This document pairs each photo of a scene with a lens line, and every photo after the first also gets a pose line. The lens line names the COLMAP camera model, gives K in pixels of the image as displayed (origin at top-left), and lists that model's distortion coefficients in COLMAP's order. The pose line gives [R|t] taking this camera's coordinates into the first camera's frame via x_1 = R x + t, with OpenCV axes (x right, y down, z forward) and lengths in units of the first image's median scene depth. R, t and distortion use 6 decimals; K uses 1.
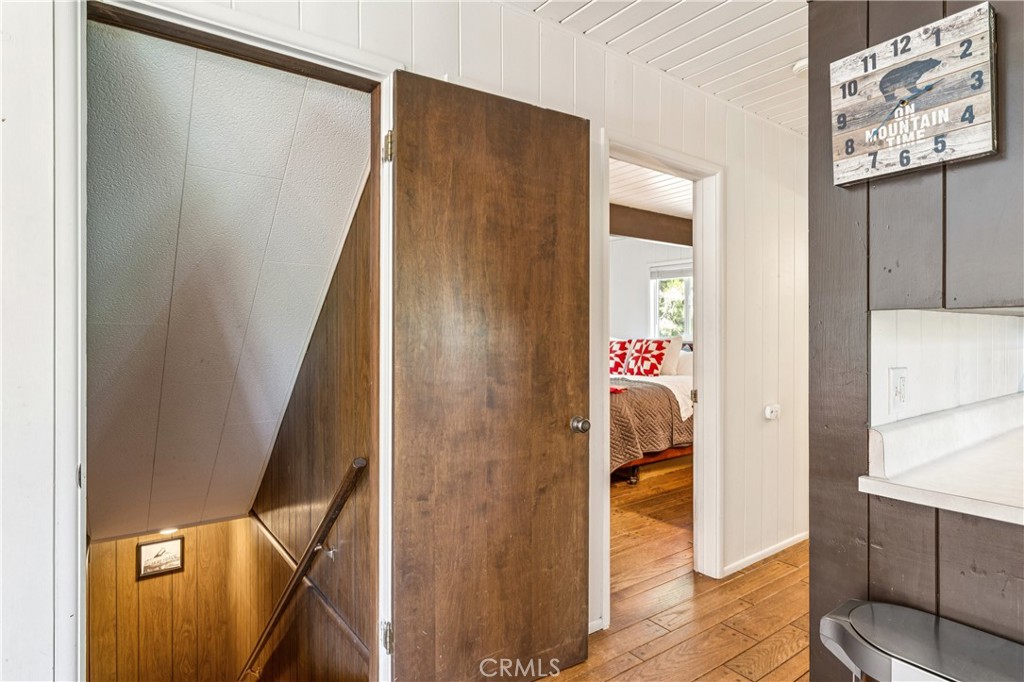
lens RADIAL K [[550.7, 0, 506.2], [0, 550.7, 339.5], [0, 0, 1]] dist [0.001927, -0.000050]
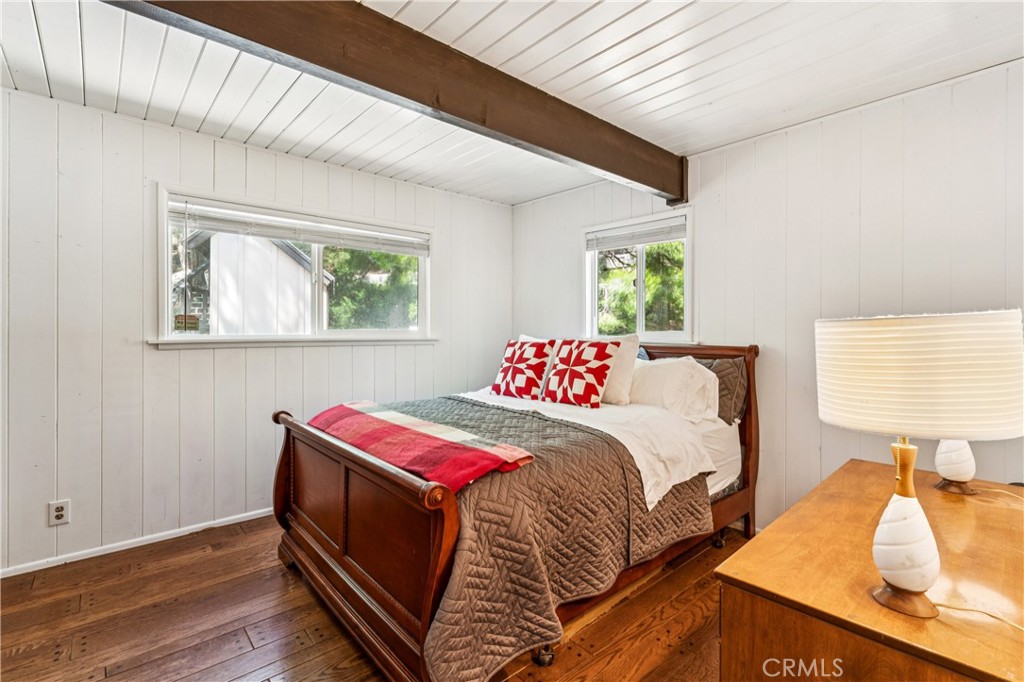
lens RADIAL K [[463.9, 0, 514.3], [0, 463.9, 331.3], [0, 0, 1]] dist [-0.002578, 0.000887]
pose [[0.995413, 0.005580, 0.095512, 0.143404], [-0.004399, 0.999911, -0.012572, -0.003070], [-0.095574, 0.012094, 0.995349, 0.531707]]
